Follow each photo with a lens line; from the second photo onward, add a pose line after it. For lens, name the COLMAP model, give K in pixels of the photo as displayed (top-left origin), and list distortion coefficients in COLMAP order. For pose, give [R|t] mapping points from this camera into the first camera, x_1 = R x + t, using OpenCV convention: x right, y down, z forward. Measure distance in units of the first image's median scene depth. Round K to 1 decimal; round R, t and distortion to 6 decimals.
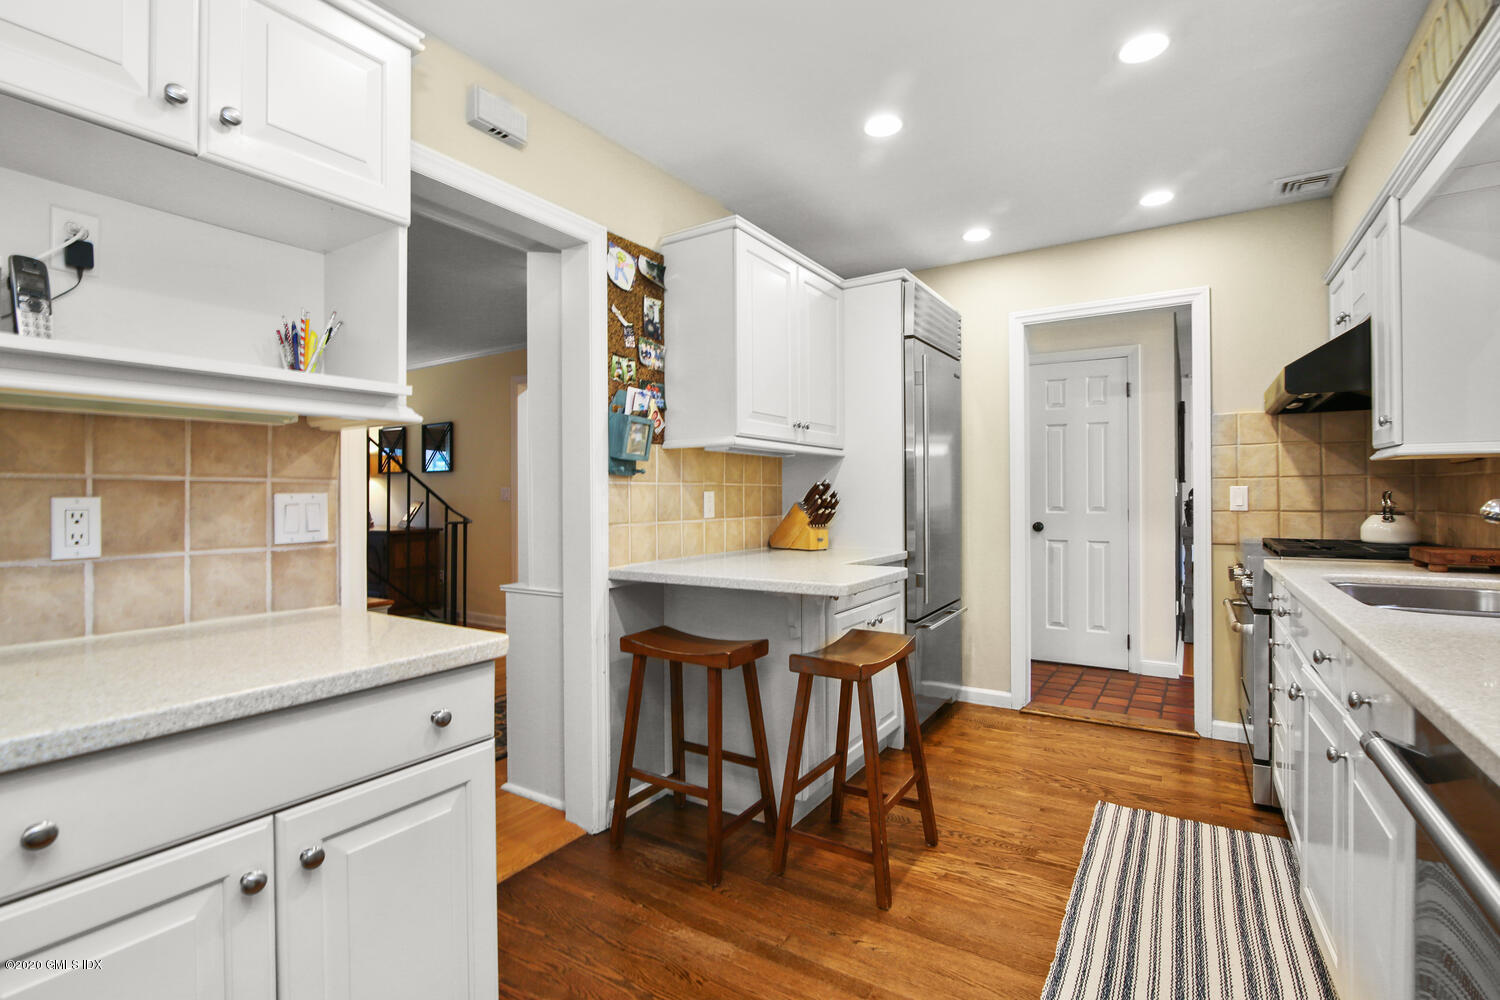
lens RADIAL K [[694.5, 0, 753.0], [0, 694.5, 494.2], [0, 0, 1]] dist [-0.016076, 0.000940]
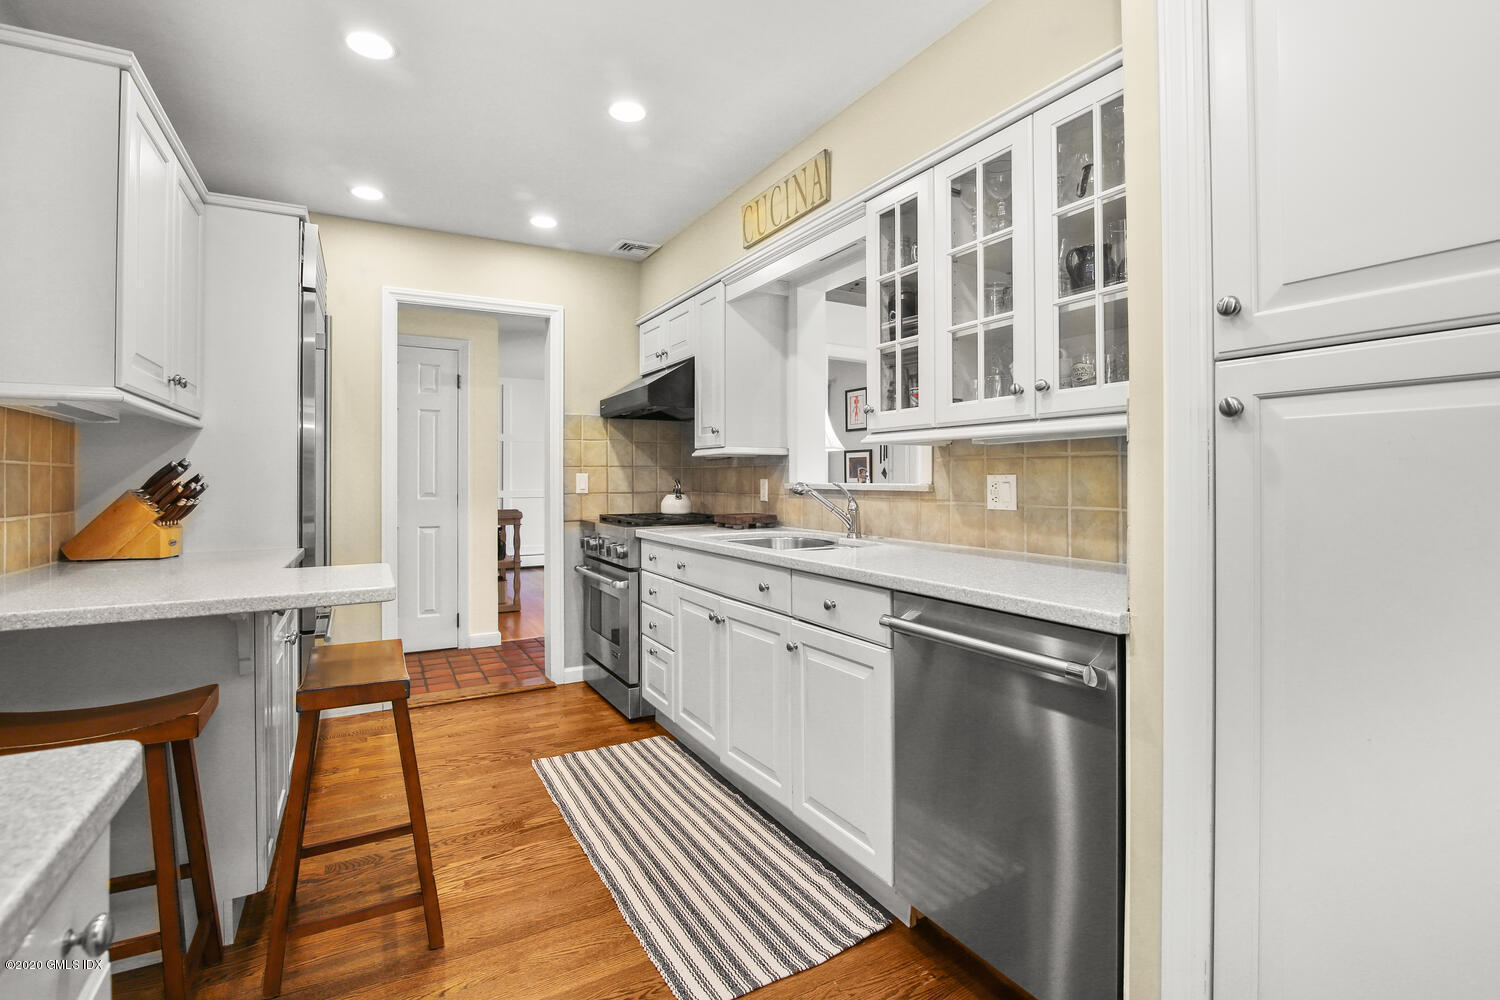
lens RADIAL K [[694.5, 0, 754.0], [0, 694.5, 473.9], [0, 0, 1]] dist [-0.016076, 0.000940]
pose [[0.474599, 0.009920, 0.880146, -0.263894], [0.000105, 0.999936, -0.011327, 0.003717], [-0.880202, 0.005468, 0.474567, 0.149383]]
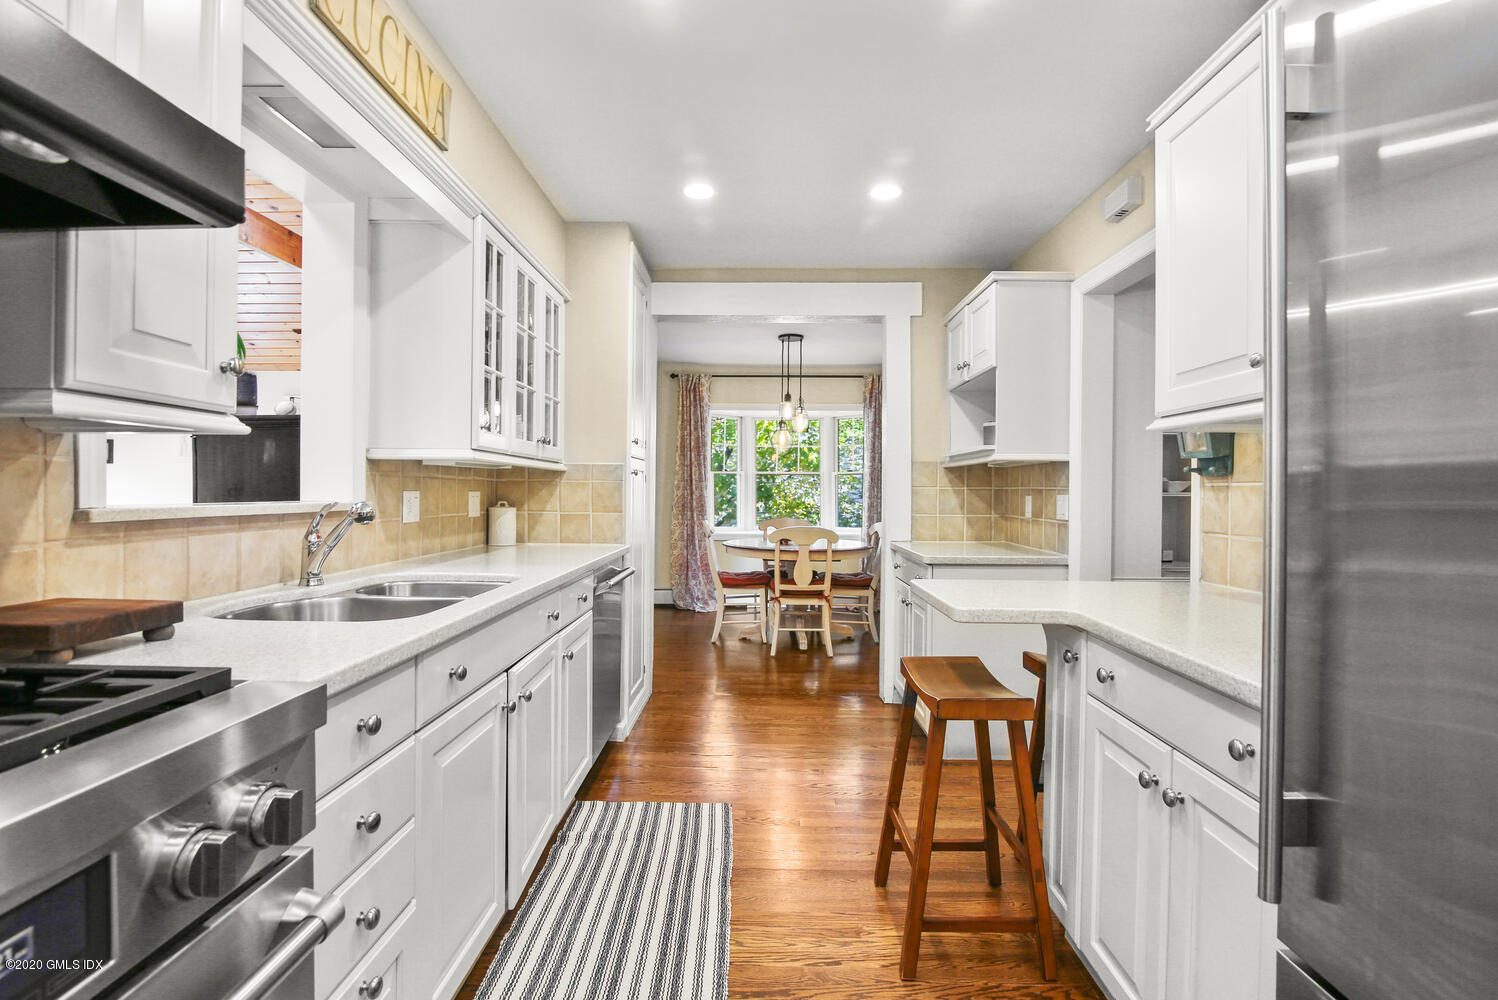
lens RADIAL K [[693.5, 0, 744.8], [0, 693.5, 496.2], [0, 0, 1]] dist [-0.016076, 0.000940]
pose [[-0.849995, 0.001026, -0.526790, 0.618962], [-0.003506, 0.999965, 0.007603, -0.005721], [0.526779, 0.008310, -0.849961, 1.196249]]
